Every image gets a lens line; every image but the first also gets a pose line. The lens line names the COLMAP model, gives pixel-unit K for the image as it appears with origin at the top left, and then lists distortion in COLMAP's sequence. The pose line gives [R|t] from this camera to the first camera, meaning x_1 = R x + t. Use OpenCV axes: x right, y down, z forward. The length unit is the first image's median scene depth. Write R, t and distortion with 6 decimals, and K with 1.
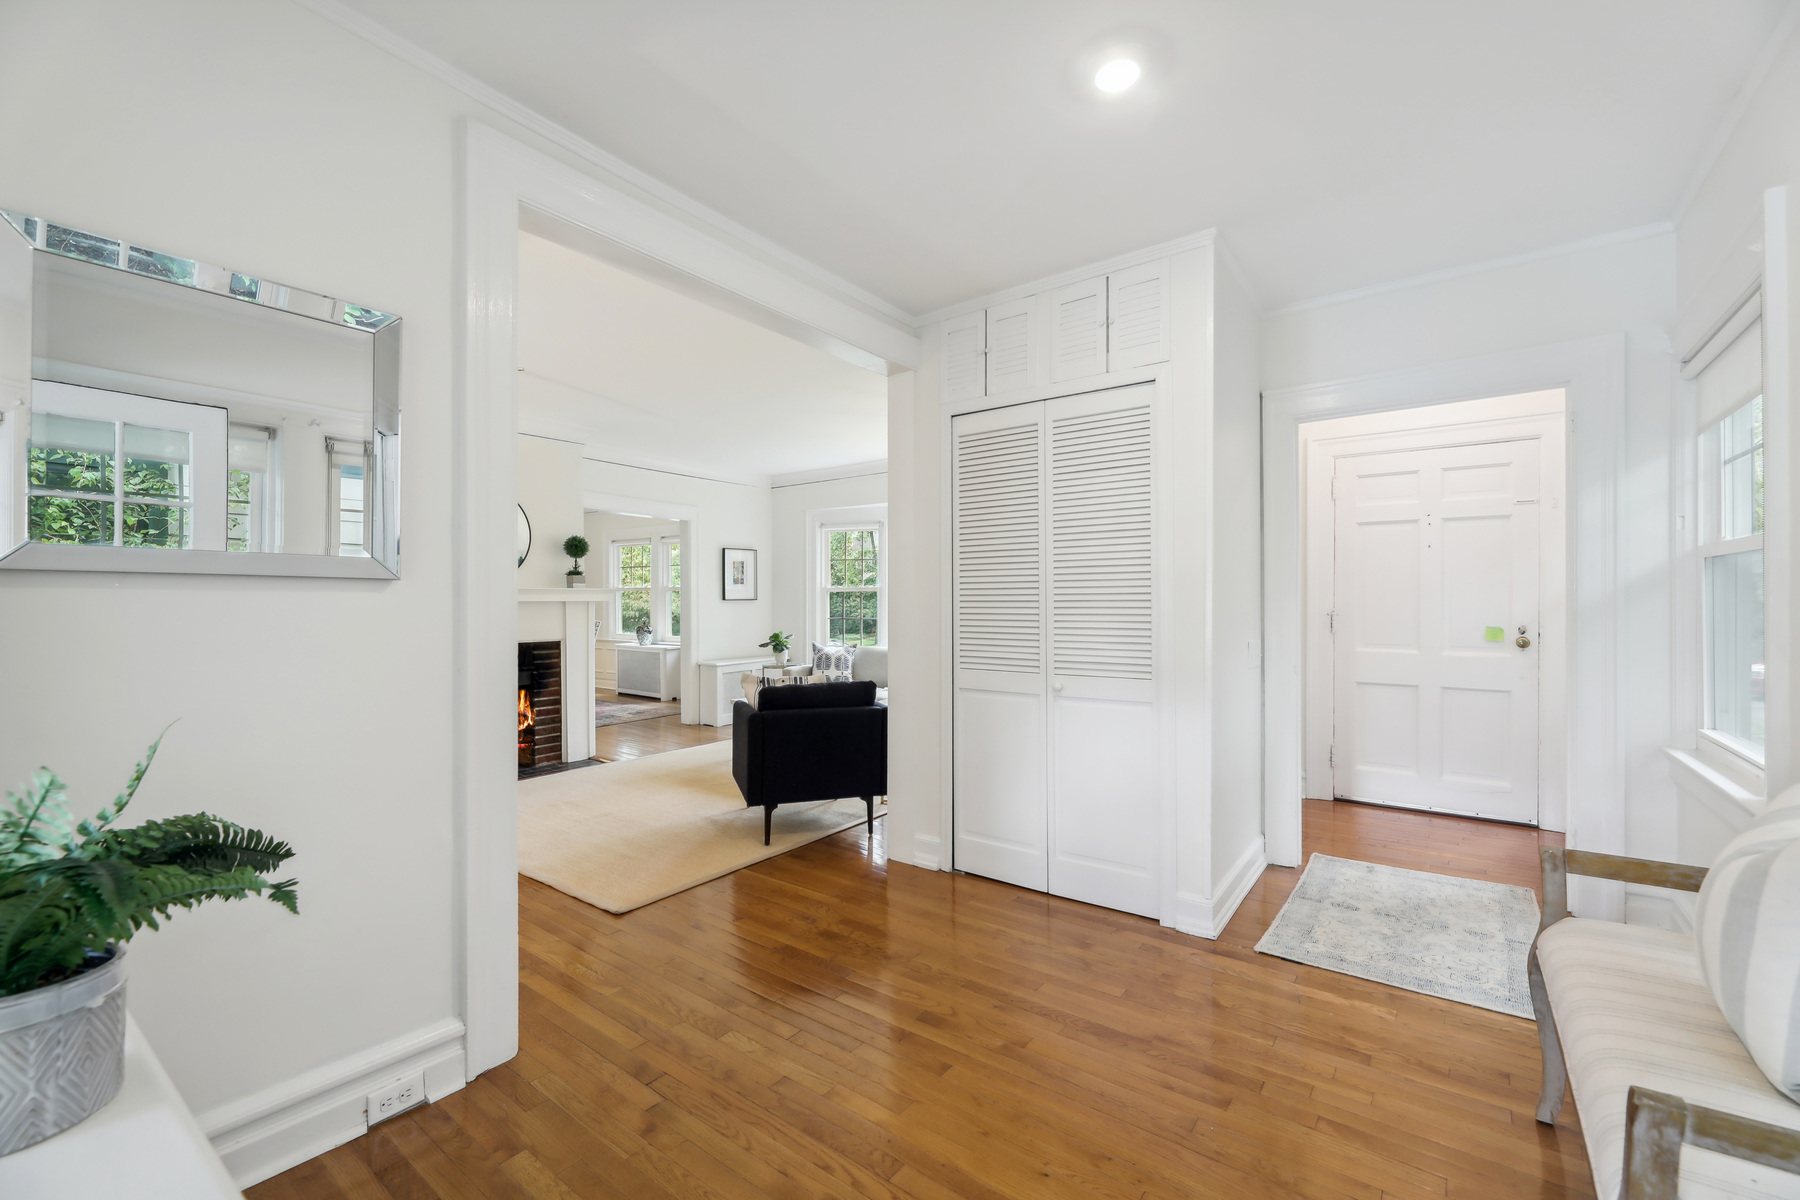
lens RADIAL K [[731.0, 0, 902.3], [0, 731.0, 605.0], [0, 0, 1]] dist [-0.000091, -0.000527]
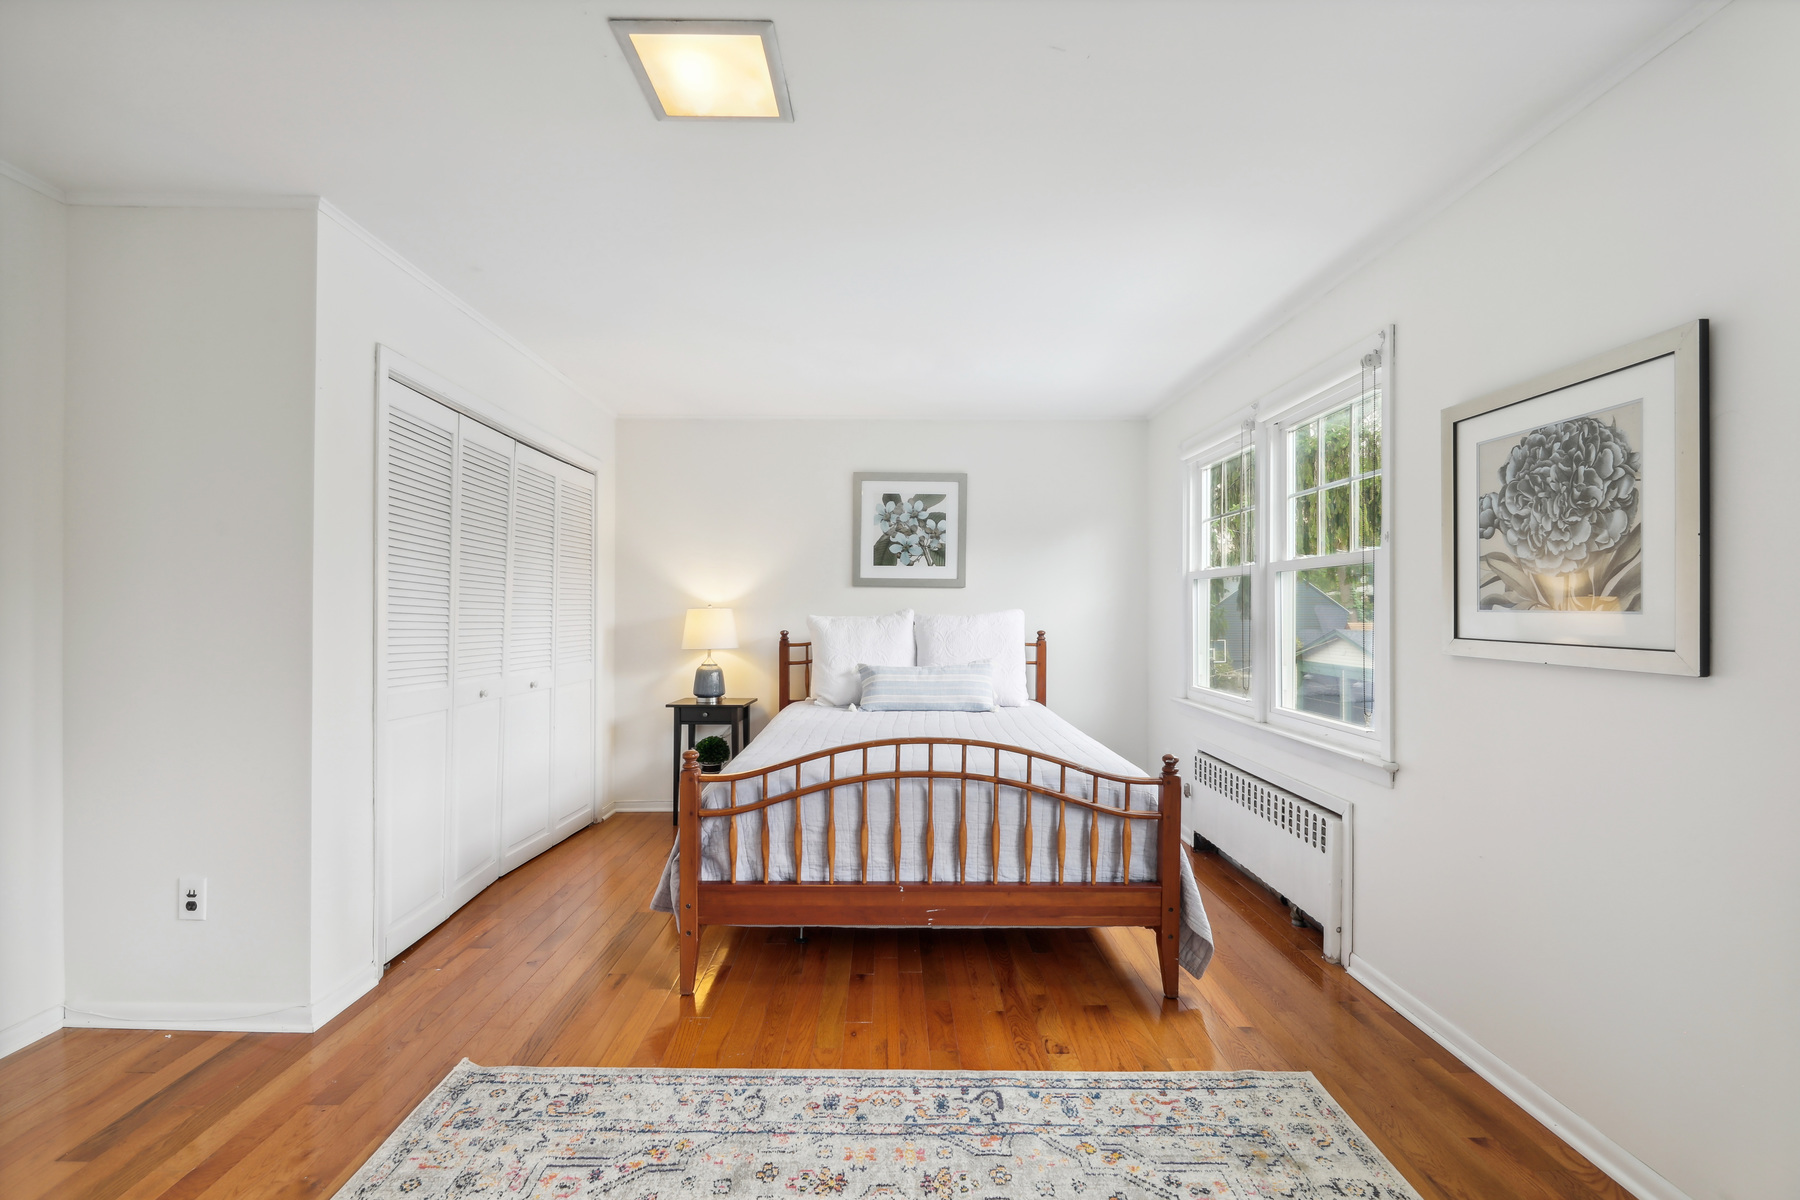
lens RADIAL K [[760.2, 0, 901.5], [0, 760.2, 605.7], [0, 0, 1]] dist [-0.002544, -0.000459]
pose [[-0.792553, -0.003399, -0.609794, 0.497358], [-0.002572, 0.999994, -0.002232, -0.032544], [0.609798, -0.000200, -0.792557, 1.329787]]
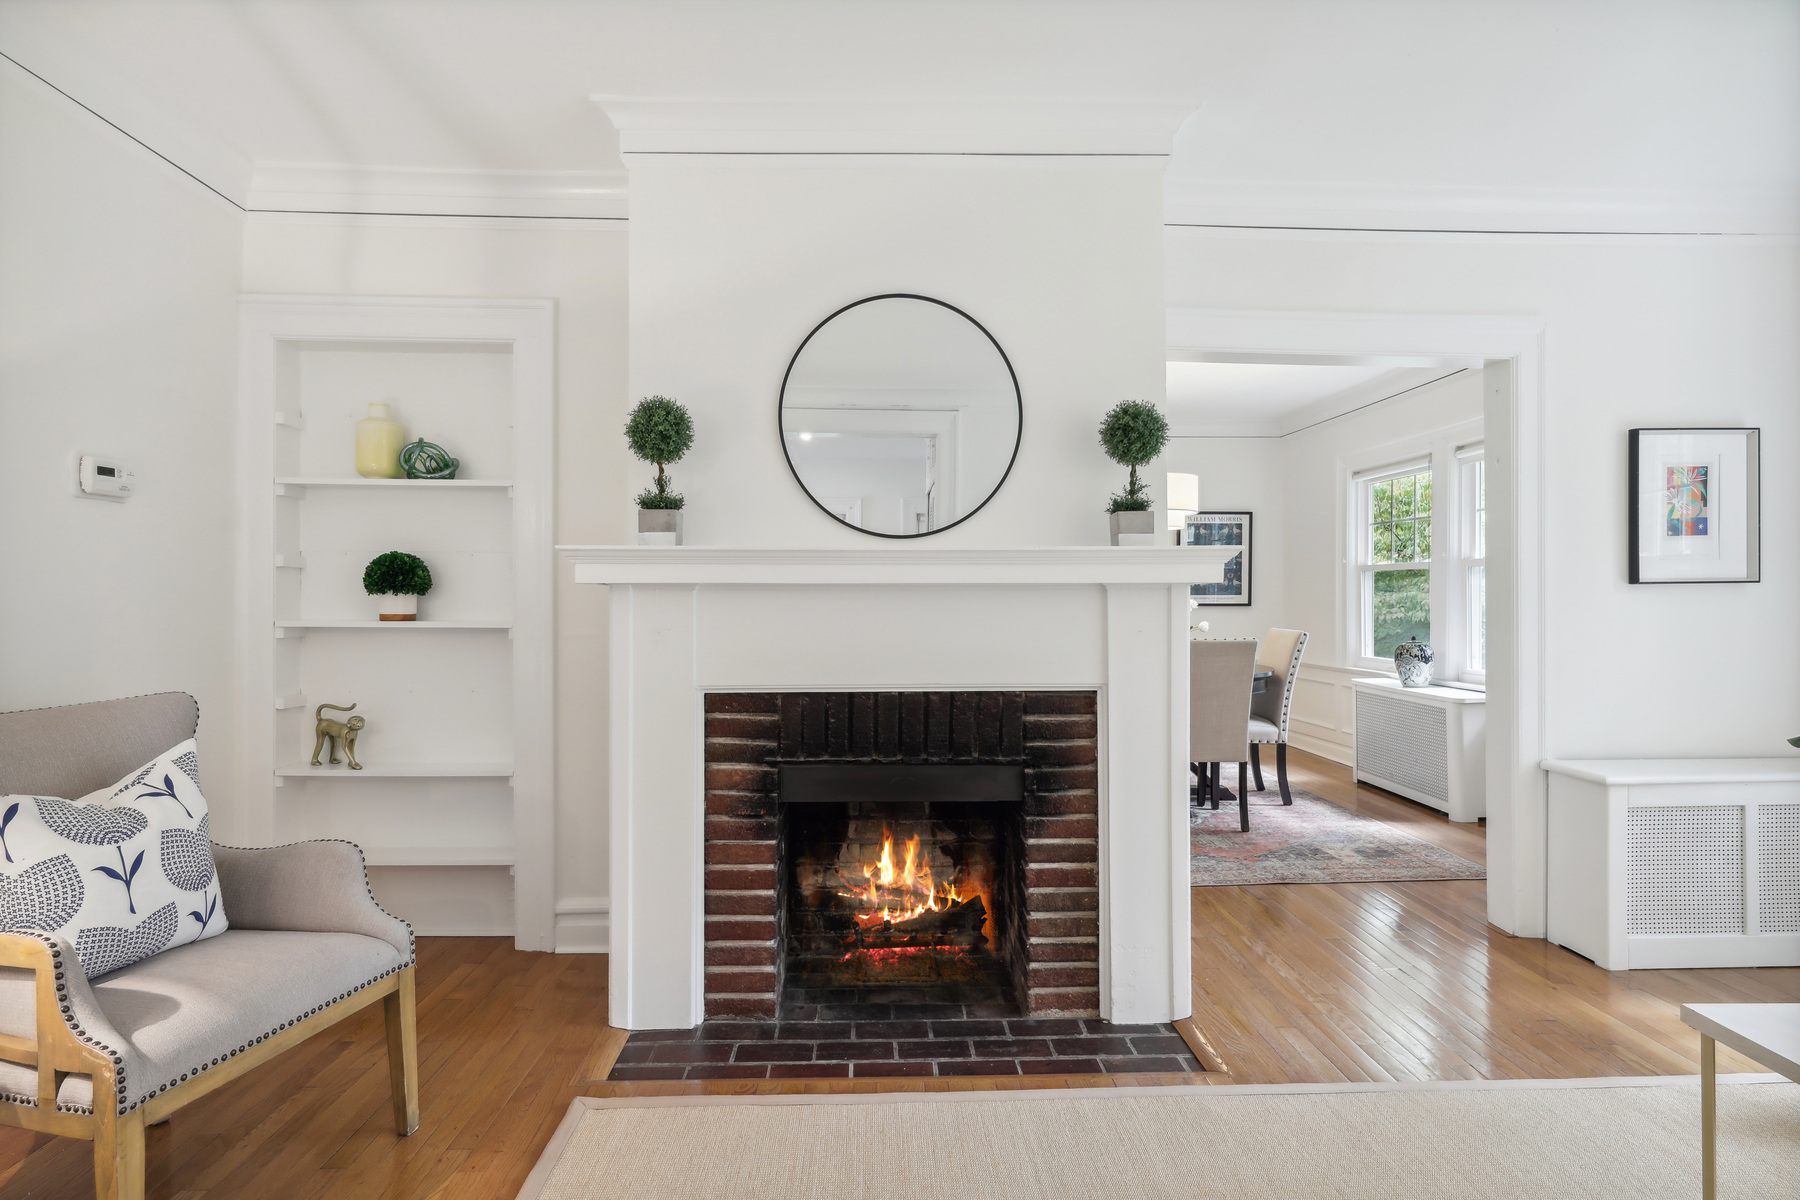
lens RADIAL K [[935.1, 0, 900.0], [0, 935.1, 600.0], [0, 0, 1]] dist [0.003557, 0.000290]
pose [[0.625765, 0.002352, -0.780008, -0.130949], [-0.003542, 0.999994, 0.000174, 0.002536], [0.780003, 0.002654, 0.625770, 0.514555]]
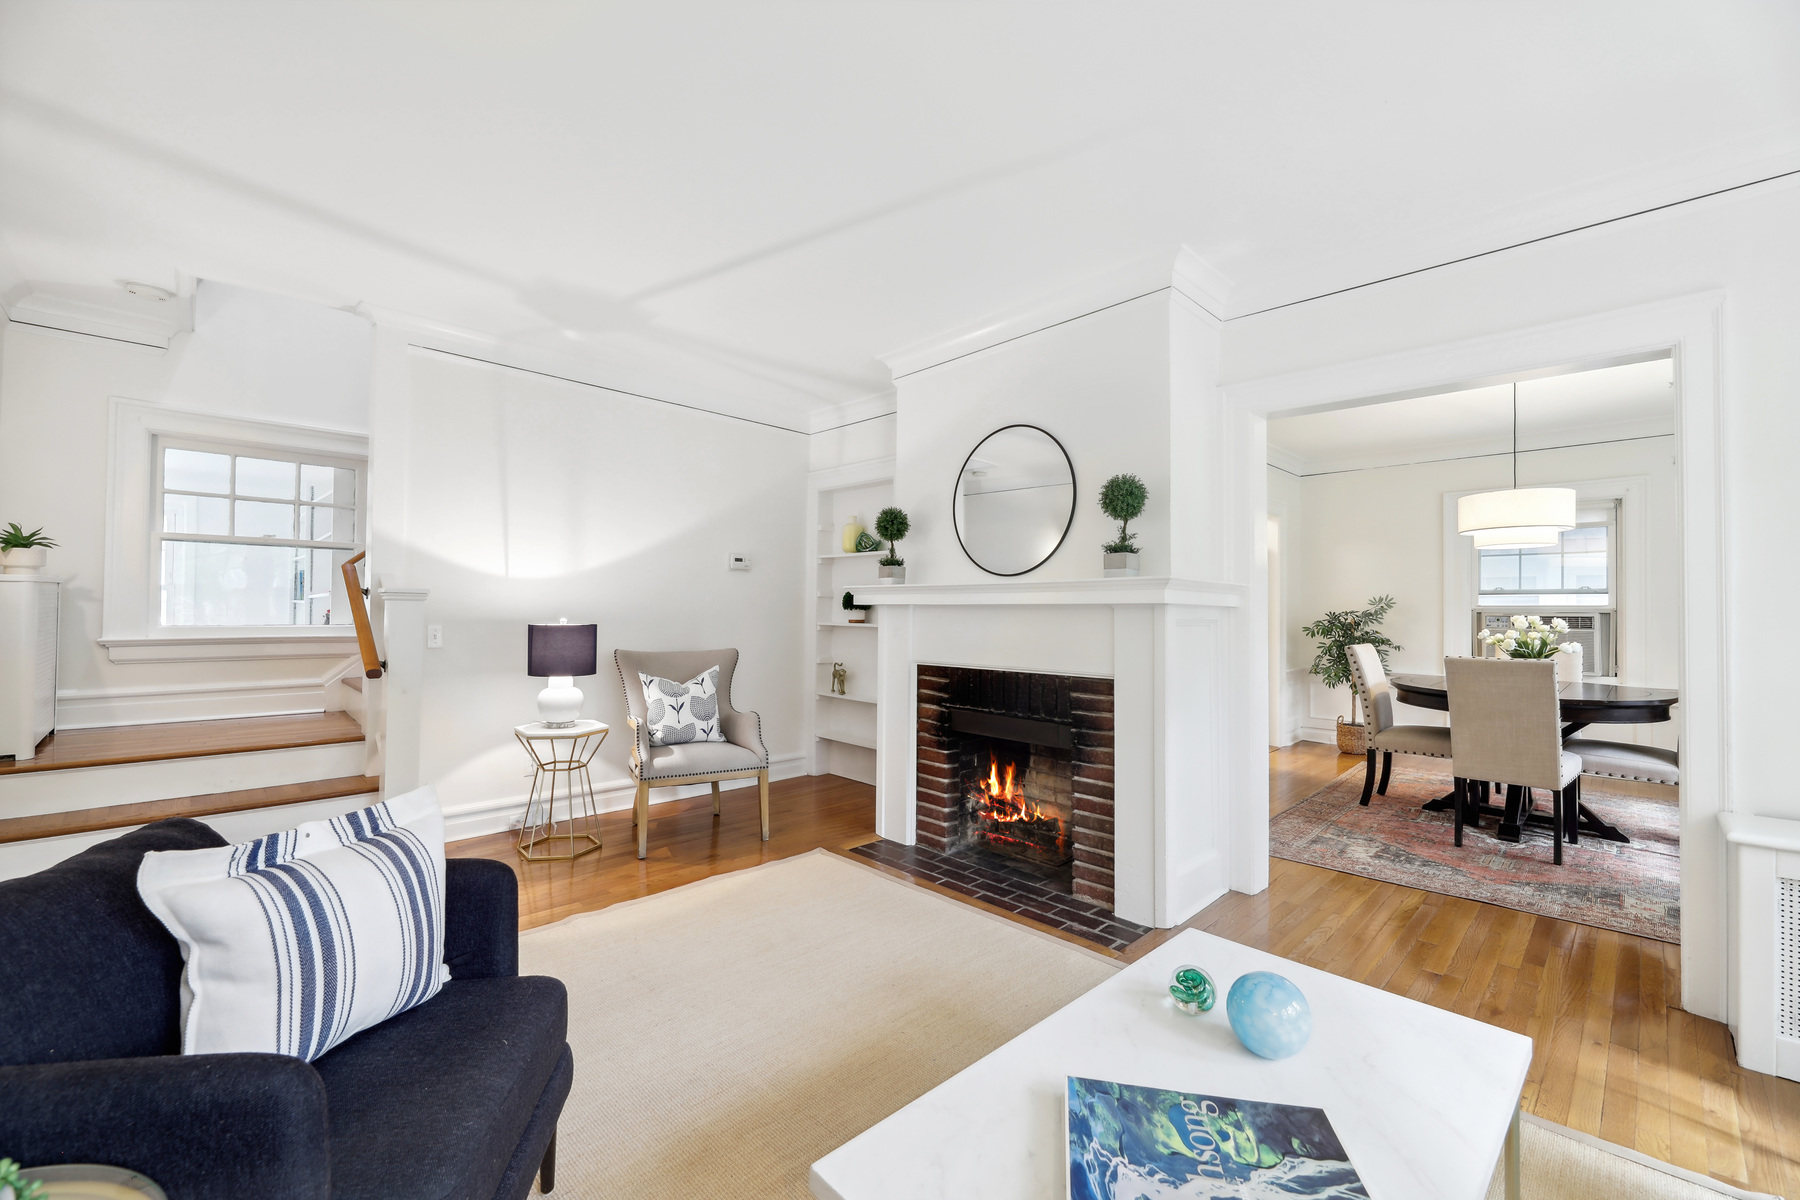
lens RADIAL K [[731.0, 0, 902.3], [0, 731.0, 605.0], [0, 0, 1]] dist [-0.000091, -0.000527]
pose [[-0.152133, -0.010478, -0.988305, 0.065498], [-0.012757, 0.999881, -0.008637, 0.001410], [0.988278, 0.011293, -0.152248, 0.766036]]
